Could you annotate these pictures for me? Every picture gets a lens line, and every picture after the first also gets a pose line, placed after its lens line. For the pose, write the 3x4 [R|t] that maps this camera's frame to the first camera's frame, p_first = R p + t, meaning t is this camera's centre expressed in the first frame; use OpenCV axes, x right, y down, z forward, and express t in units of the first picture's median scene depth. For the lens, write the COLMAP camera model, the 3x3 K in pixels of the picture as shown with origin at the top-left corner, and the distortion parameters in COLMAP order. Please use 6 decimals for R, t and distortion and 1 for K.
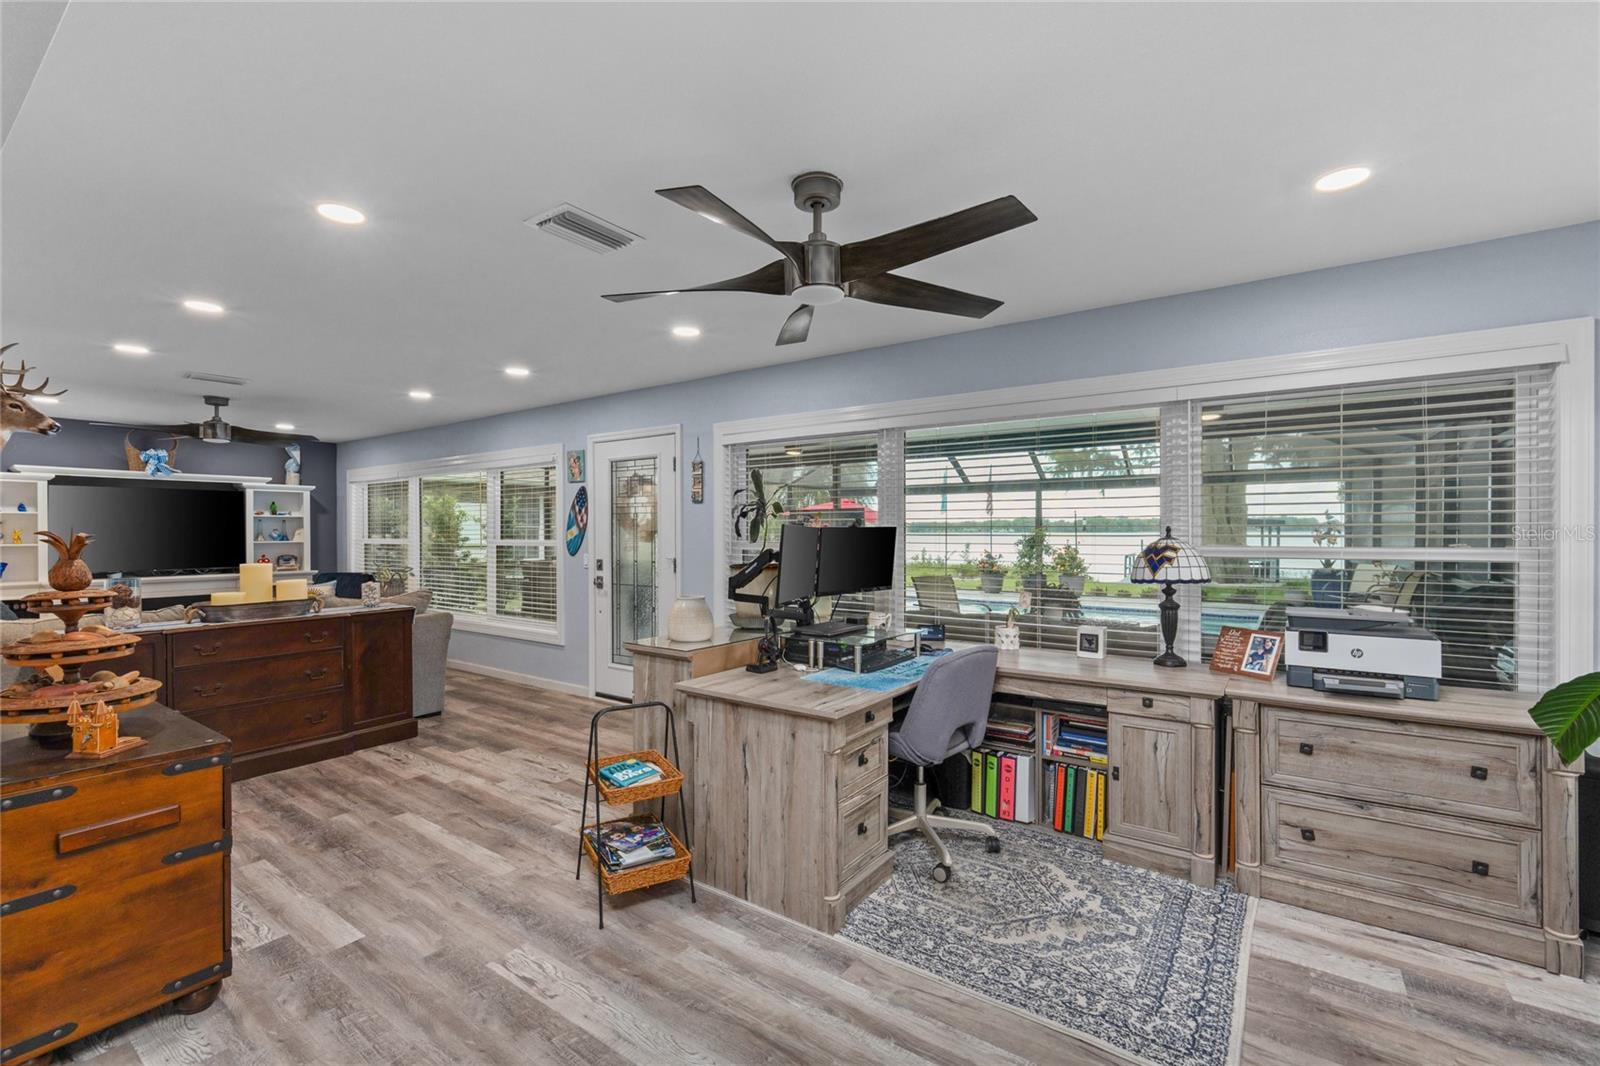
lens RADIAL K [[686.2, 0, 803.2], [0, 686.2, 532.9], [0, 0, 1]] dist [-0.002473, -0.000744]
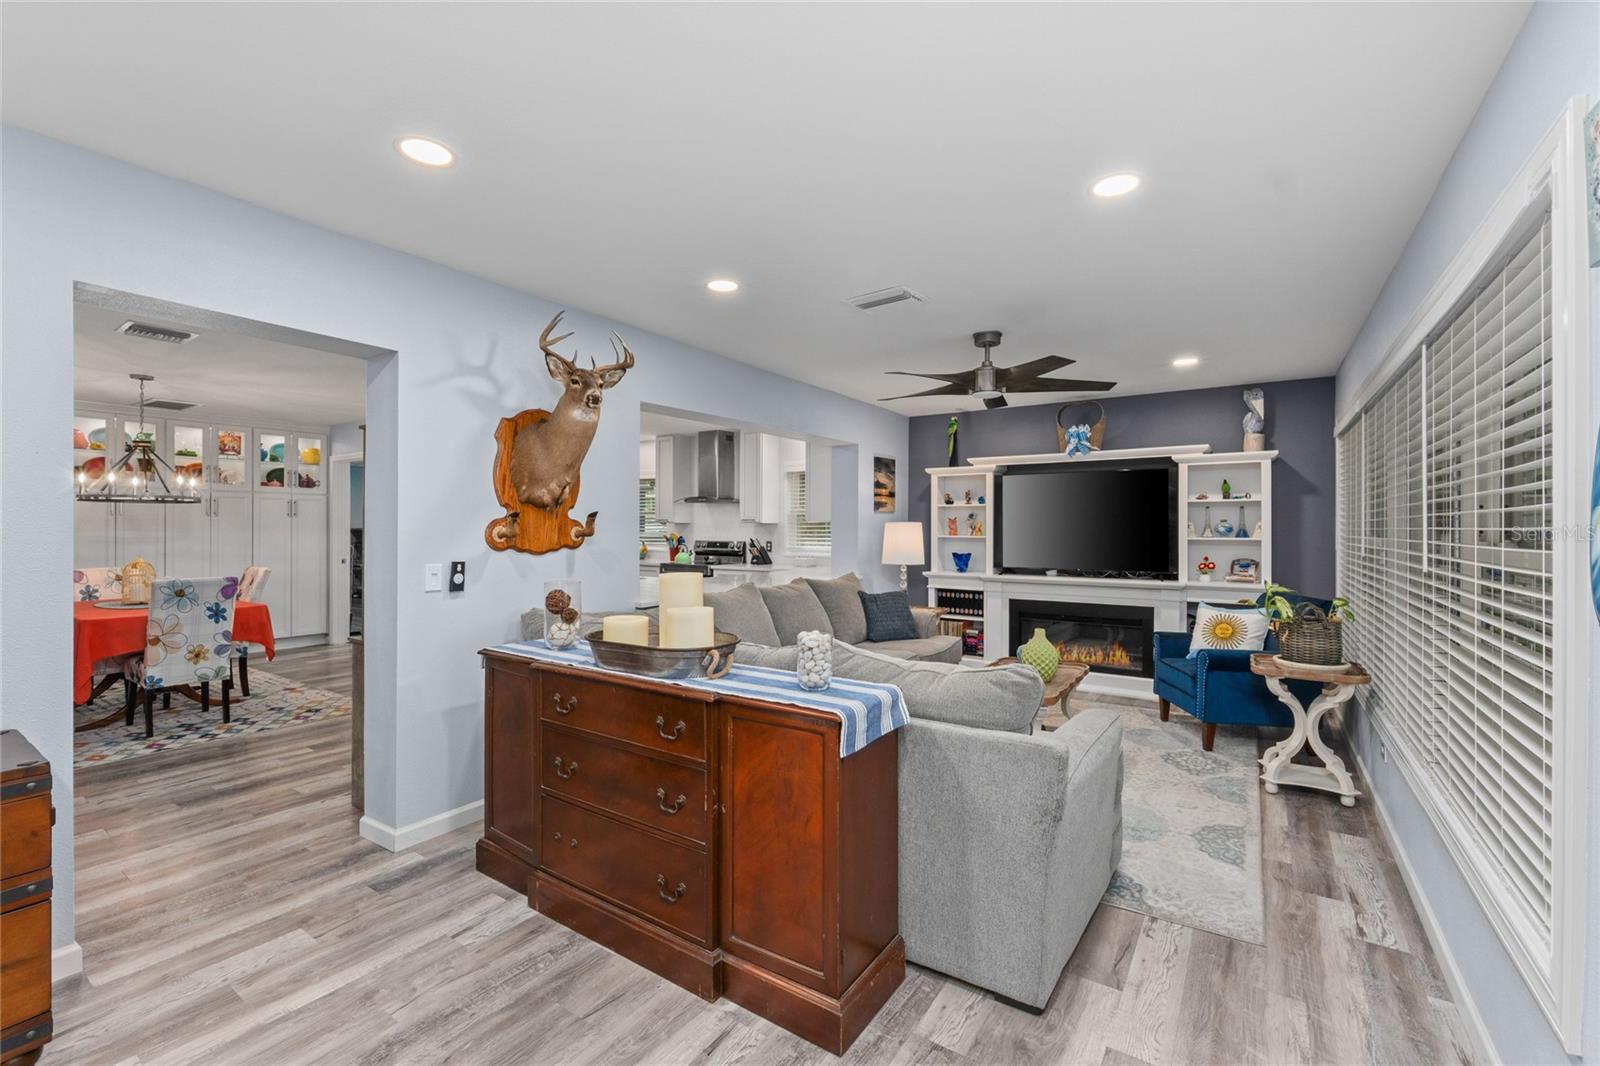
lens RADIAL K [[673.7, 0, 803.8], [0, 673.7, 532.3], [0, 0, 1]] dist [-0.001450, -0.000678]
pose [[0.022330, 0.009473, -0.999706, -0.155297], [-0.003759, 0.999949, 0.009391, 0.002725], [0.999744, 0.003548, 0.022365, 0.778477]]
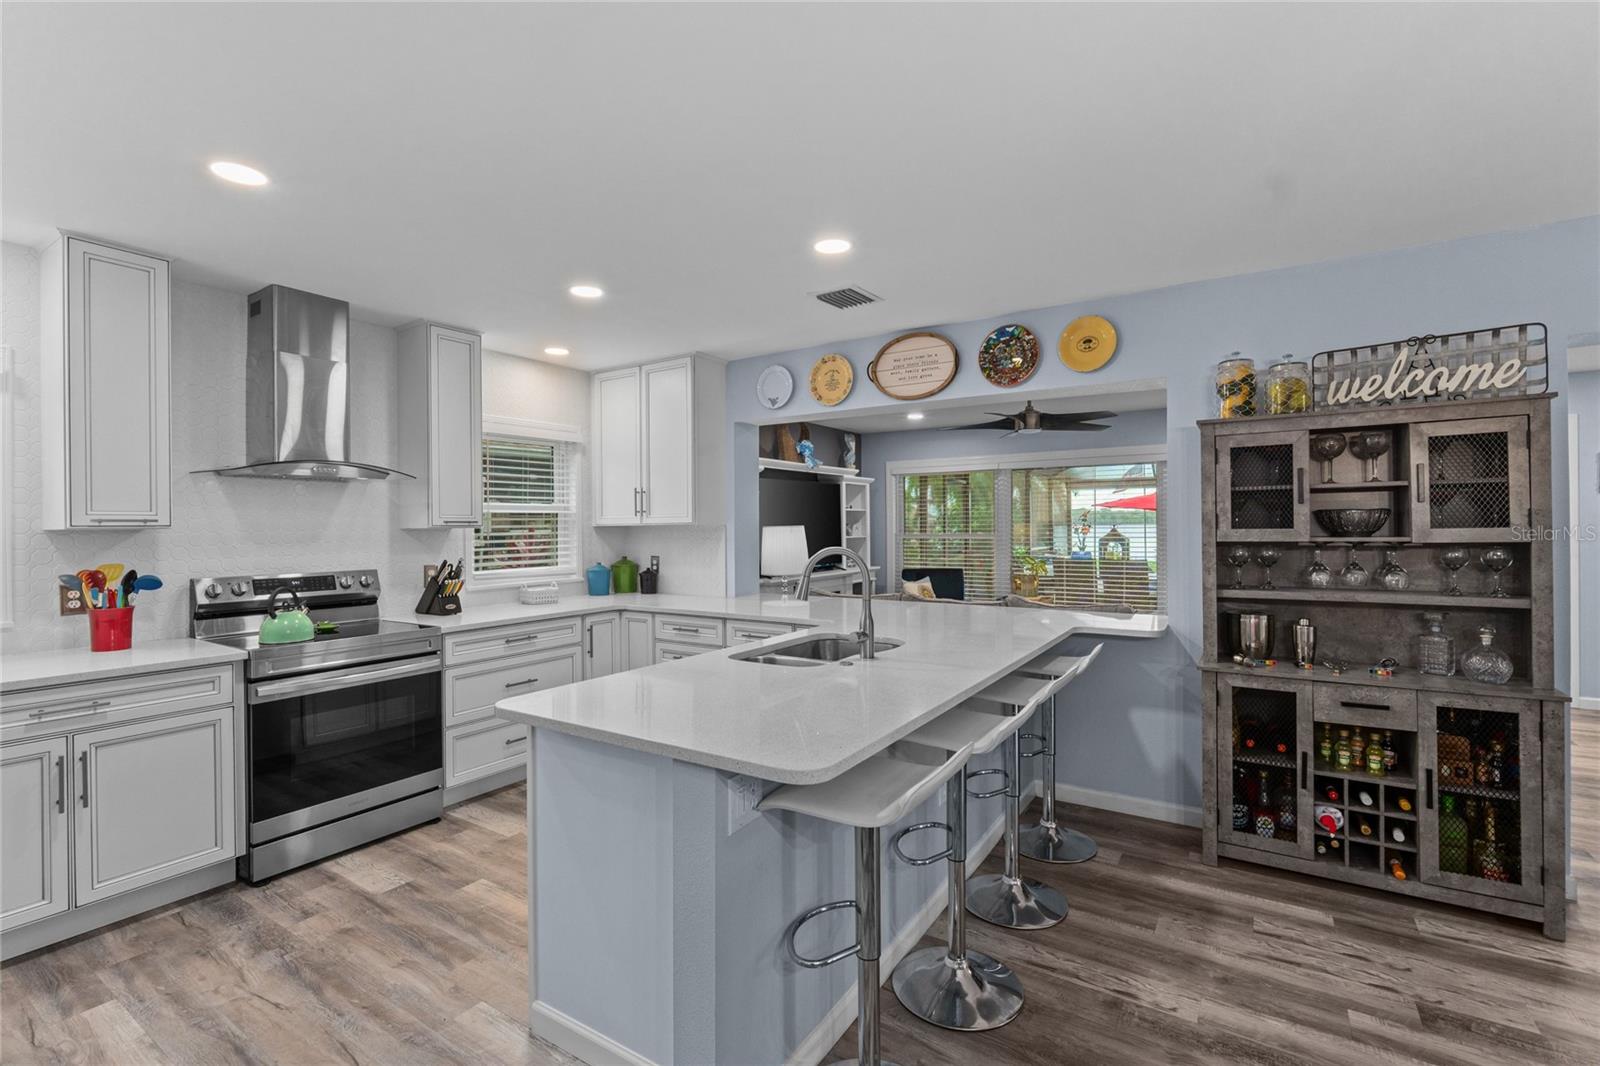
lens RADIAL K [[708.6, 0, 800.5], [0, 708.6, 527.8], [0, 0, 1]] dist [-0.002786, -0.000615]
pose [[0.999305, -0.006067, 0.036785, -1.192339], [0.006019, 0.999981, 0.001410, -0.001829], [-0.036793, -0.001188, 0.999322, 0.014371]]
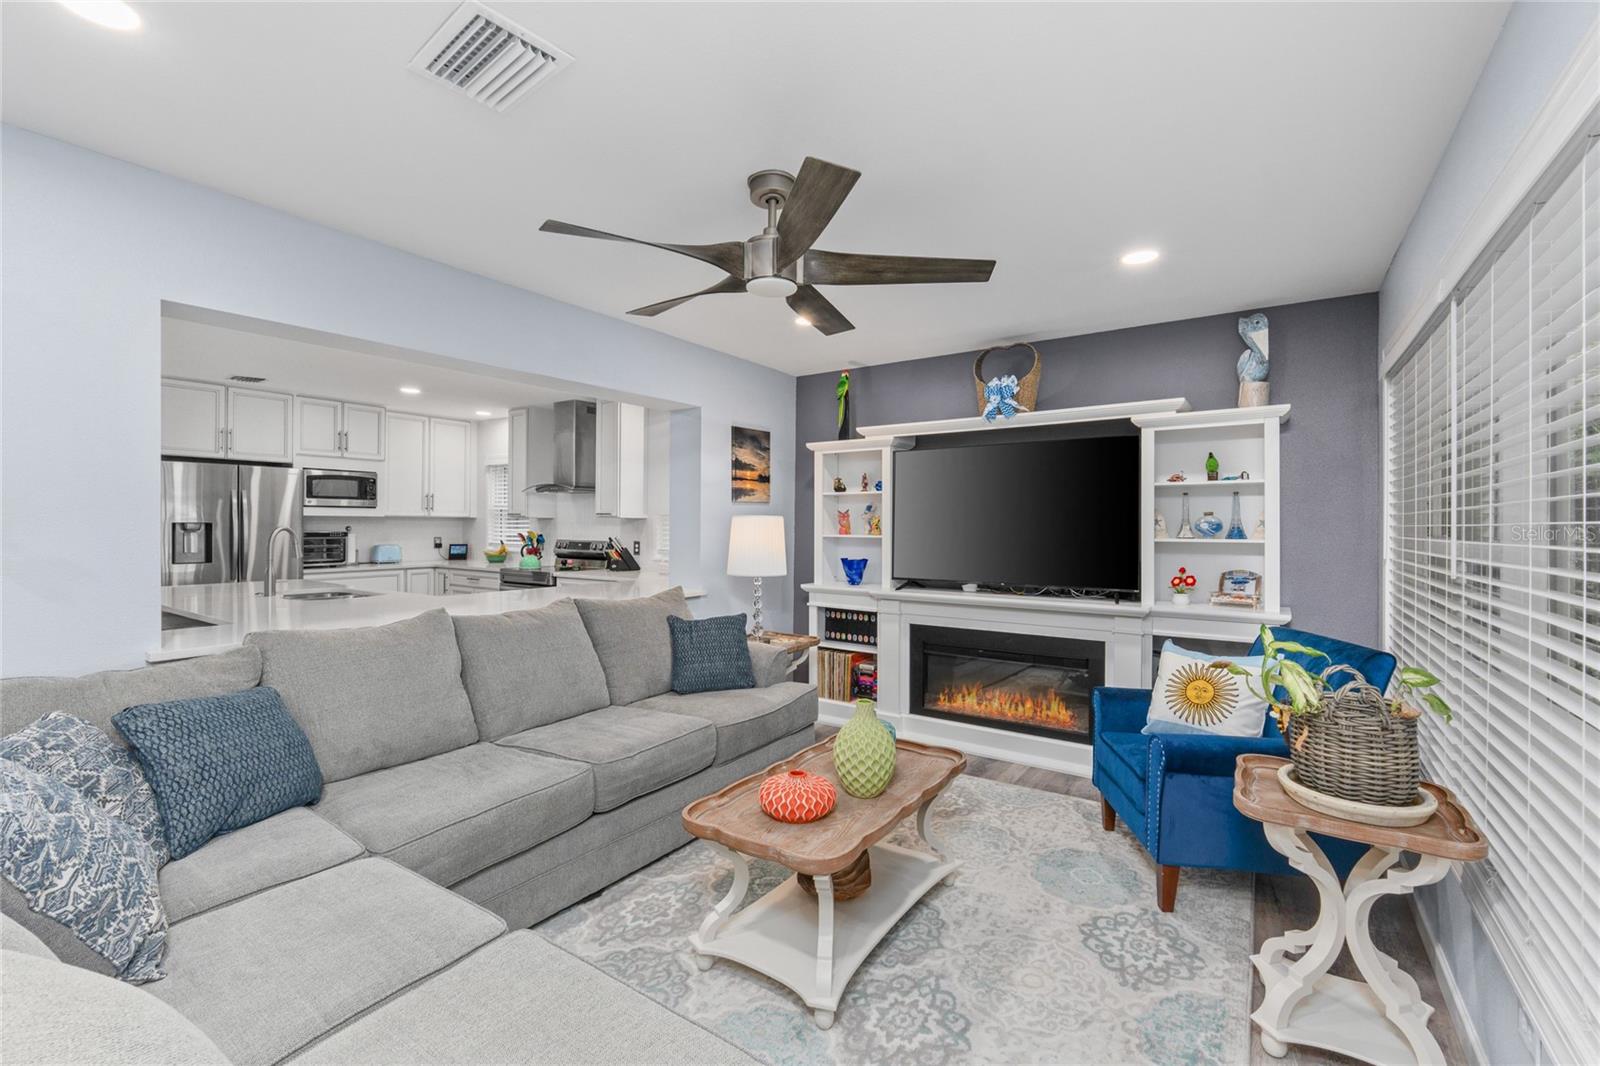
lens RADIAL K [[677.0, 0, 805.4], [0, 677.0, 528.5], [0, 0, 1]] dist [-0.002464, -0.000340]
pose [[0.010871, 0.005969, -0.999923, -0.447480], [-0.006604, 0.999961, 0.005897, 0.005627], [0.999919, 0.006539, 0.010910, 0.996762]]
